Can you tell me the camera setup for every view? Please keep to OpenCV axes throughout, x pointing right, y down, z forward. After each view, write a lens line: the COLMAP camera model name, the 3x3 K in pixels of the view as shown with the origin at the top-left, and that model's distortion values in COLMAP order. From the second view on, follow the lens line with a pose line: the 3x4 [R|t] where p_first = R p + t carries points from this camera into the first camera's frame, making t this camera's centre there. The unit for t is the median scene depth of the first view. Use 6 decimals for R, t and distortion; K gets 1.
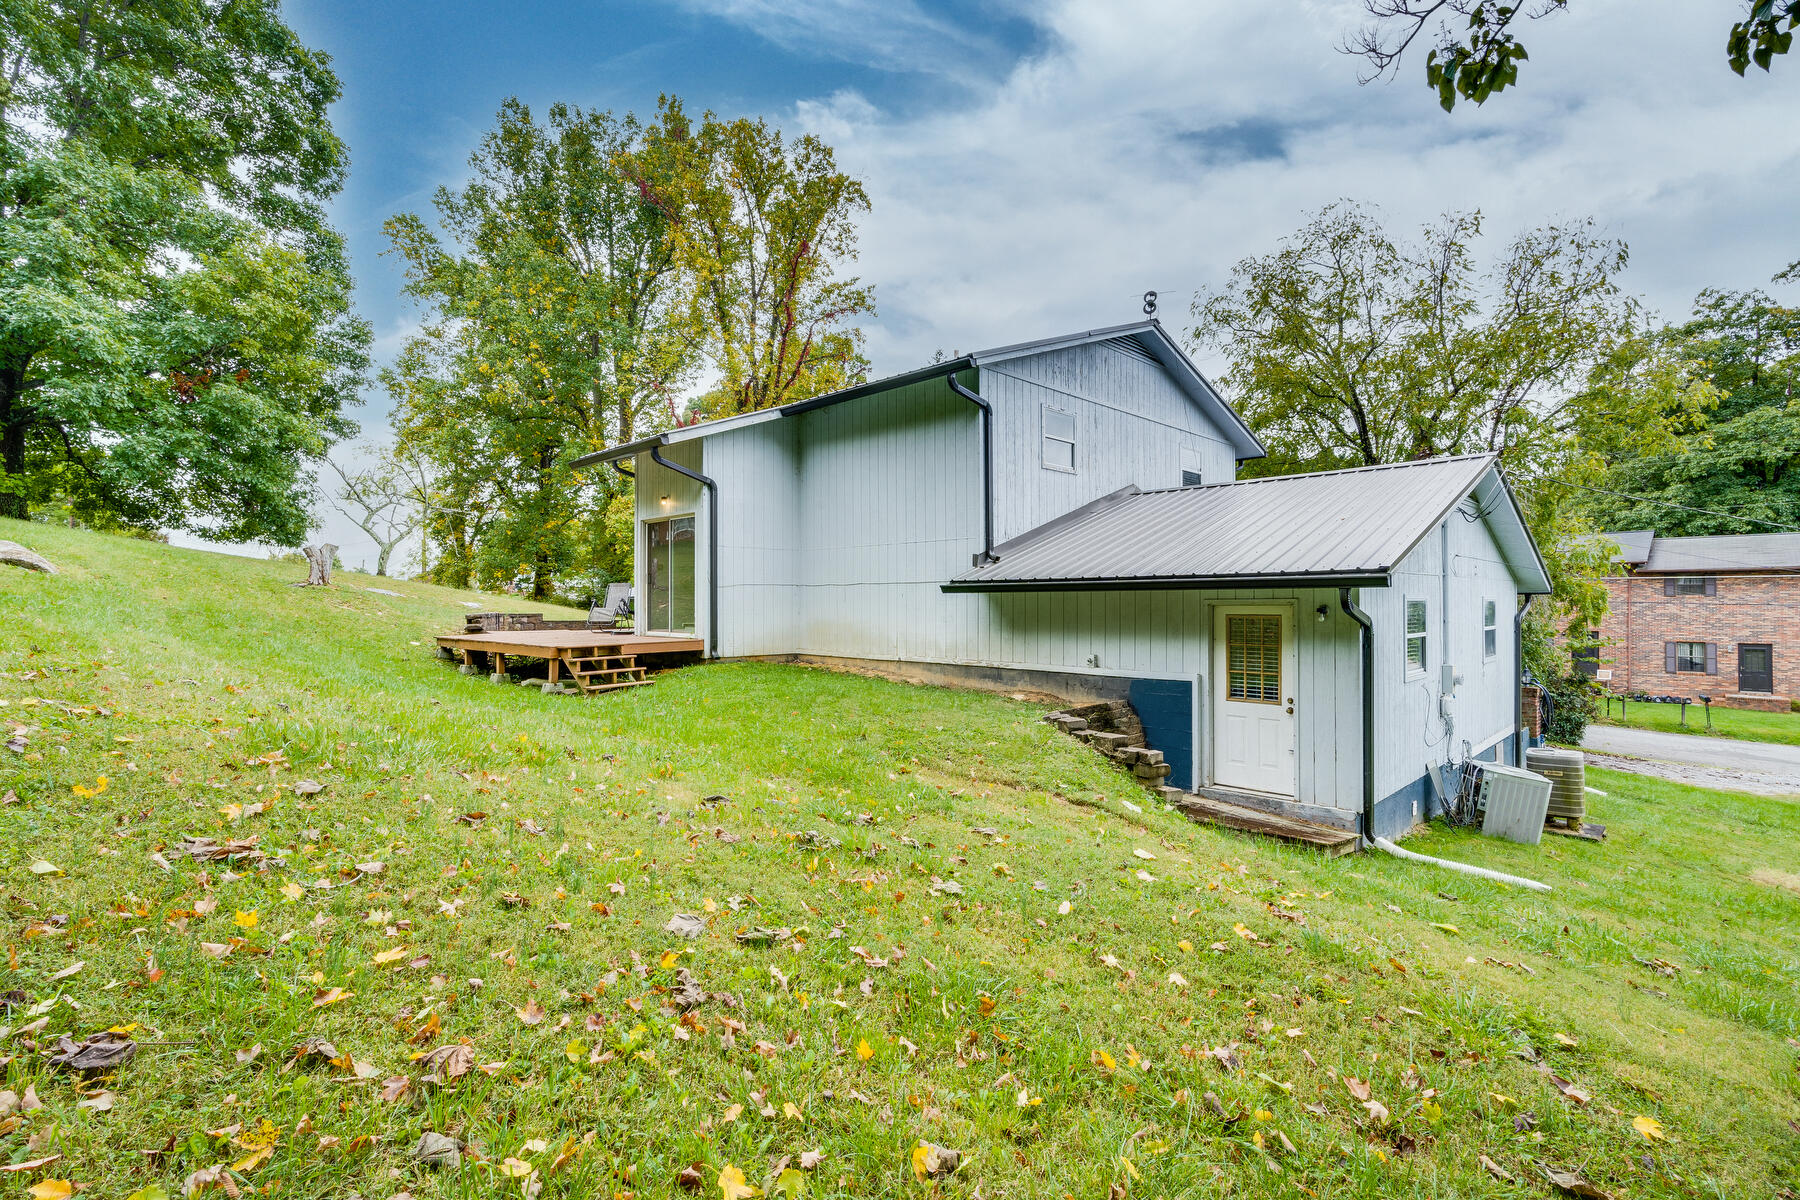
lens RADIAL K [[823.1, 0, 895.2], [0, 823.1, 600.7], [0, 0, 1]] dist [-0.000869, -0.000485]
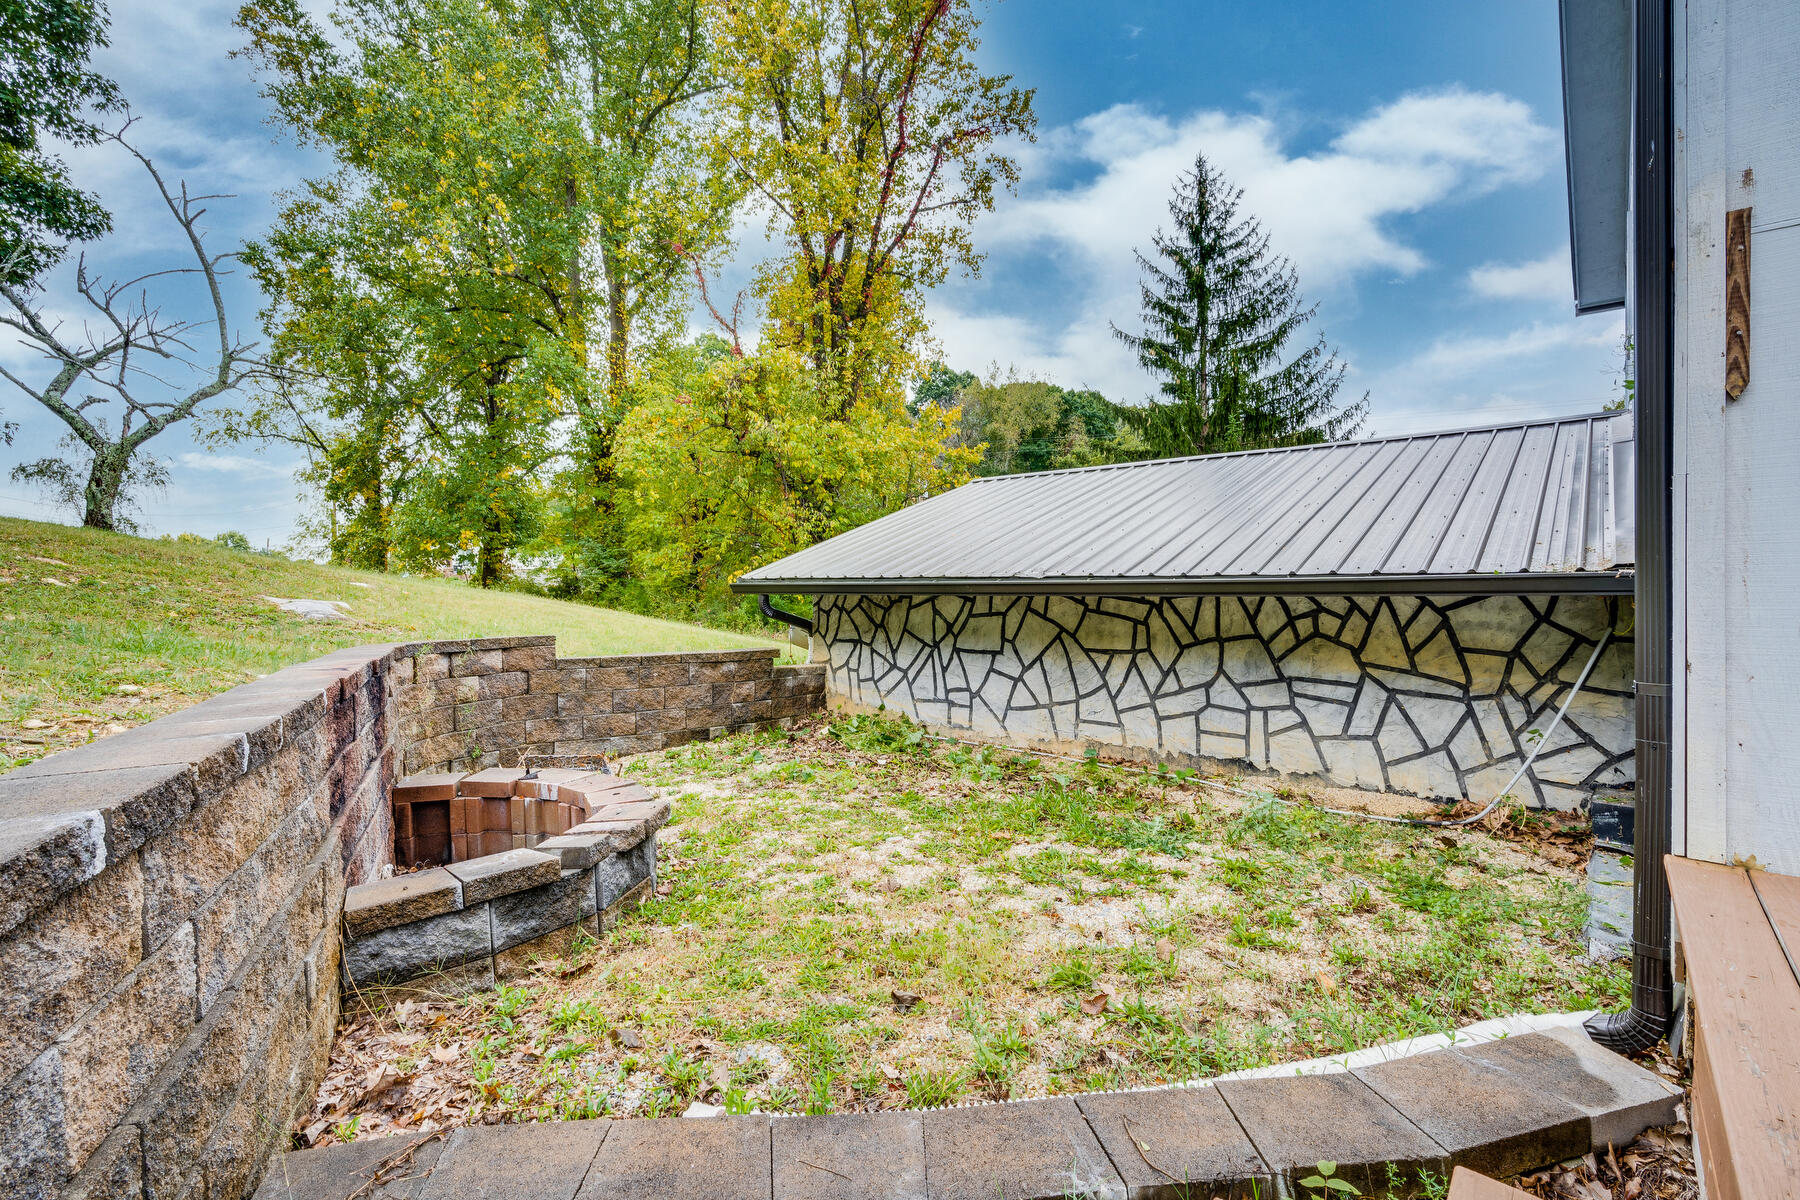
lens RADIAL K [[823.1, 0, 906.1], [0, 823.1, 595.8], [0, 0, 1]] dist [-0.000869, -0.000485]
pose [[0.997539, -0.003942, 0.070003, -0.130527], [0.002955, 0.999895, 0.014201, -0.000875], [-0.070052, -0.013959, 0.997446, 0.281854]]
